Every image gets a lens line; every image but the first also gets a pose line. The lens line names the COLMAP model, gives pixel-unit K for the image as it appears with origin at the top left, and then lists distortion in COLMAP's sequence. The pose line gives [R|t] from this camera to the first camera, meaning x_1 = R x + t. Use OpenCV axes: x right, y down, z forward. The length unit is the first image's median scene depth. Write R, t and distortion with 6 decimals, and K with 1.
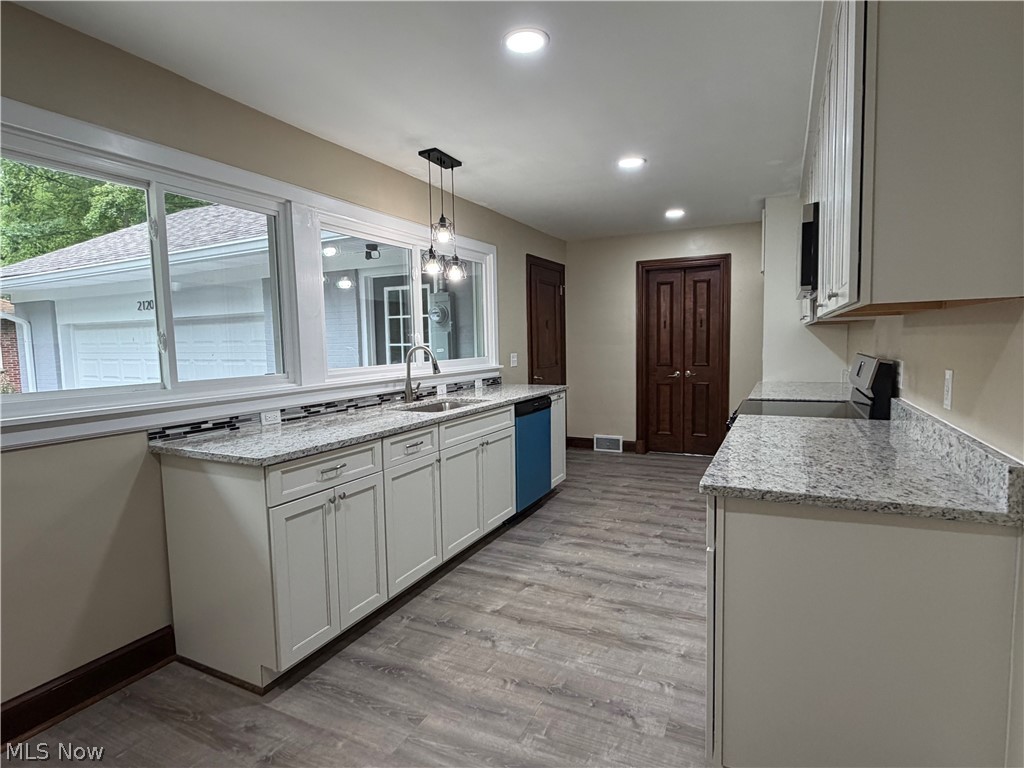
lens RADIAL K [[540.6, 0, 512.6], [0, 540.6, 384.8], [0, 0, 1]] dist [0.005617, -0.000647]
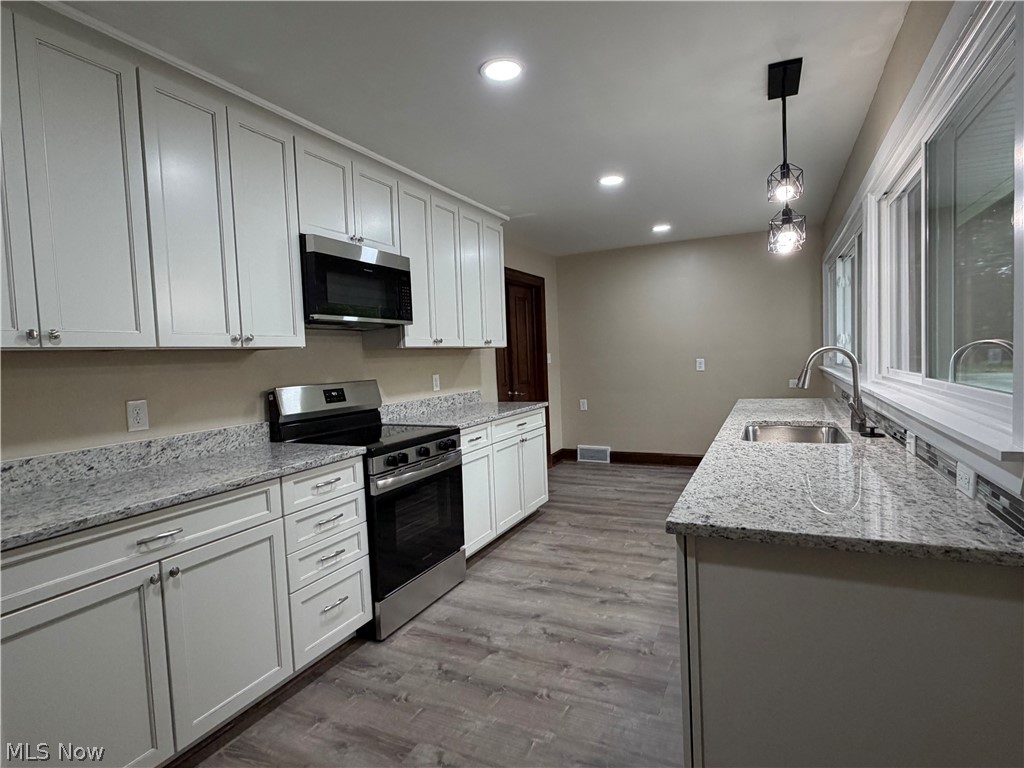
lens RADIAL K [[540.6, 0, 511.7], [0, 540.6, 384.2], [0, 0, 1]] dist [0.005617, -0.000647]
pose [[-0.998079, 0.061600, -0.006666, 0.282664], [0.060162, 0.989225, 0.133471, -0.168248], [0.014816, 0.132814, -0.991030, 2.000434]]
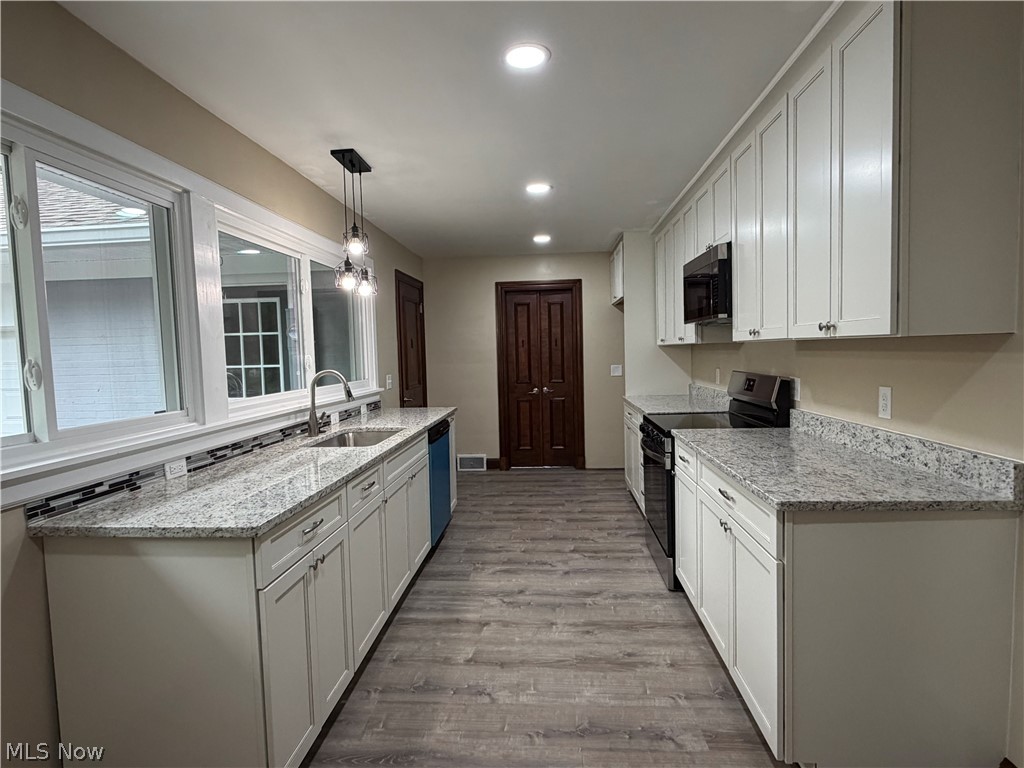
lens RADIAL K [[540.6, 0, 512.2], [0, 540.6, 384.3], [0, 0, 1]] dist [0.005617, -0.000647]
pose [[0.926716, -0.026699, 0.374813, -0.267122], [0.037981, 0.999020, -0.022743, -0.021800], [-0.373838, 0.035312, 0.926821, 0.098011]]
